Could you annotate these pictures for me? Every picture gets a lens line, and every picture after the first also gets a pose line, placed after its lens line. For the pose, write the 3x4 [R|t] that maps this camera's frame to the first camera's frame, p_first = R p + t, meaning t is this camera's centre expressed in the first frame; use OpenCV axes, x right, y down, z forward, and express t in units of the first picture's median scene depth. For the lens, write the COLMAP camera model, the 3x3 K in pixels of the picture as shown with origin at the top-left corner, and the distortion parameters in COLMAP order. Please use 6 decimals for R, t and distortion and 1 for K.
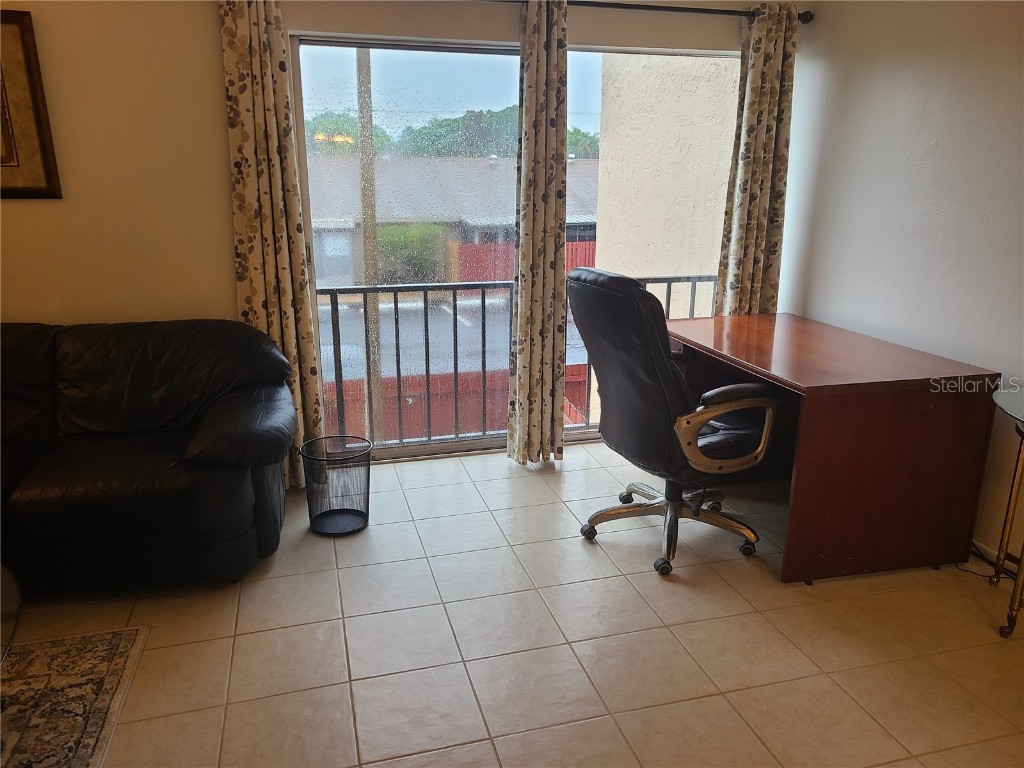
lens RADIAL K [[764.8, 0, 509.8], [0, 764.8, 385.4], [0, 0, 1]] dist [0.051202, -0.029415]
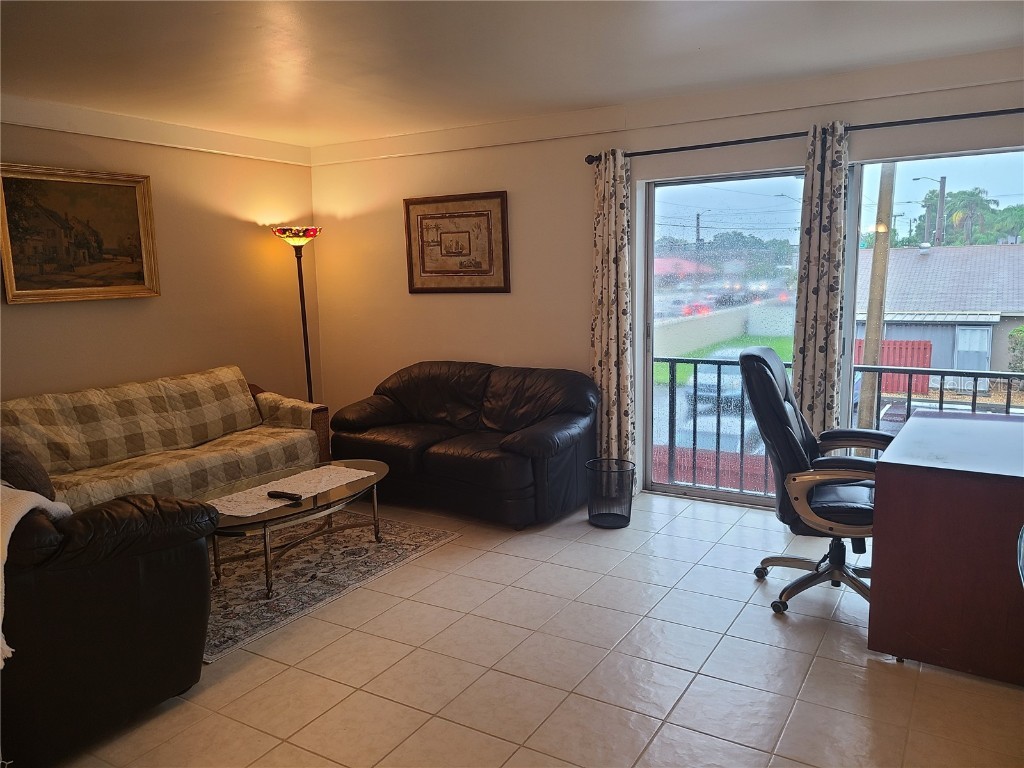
lens RADIAL K [[764.8, 0, 508.6], [0, 764.8, 382.7], [0, 0, 1]] dist [0.051202, -0.029415]
pose [[0.677544, 0.089206, -0.730053, 0.643958], [-0.174854, 0.983695, -0.042078, 0.023526], [0.714395, 0.156162, 0.682094, -0.112380]]
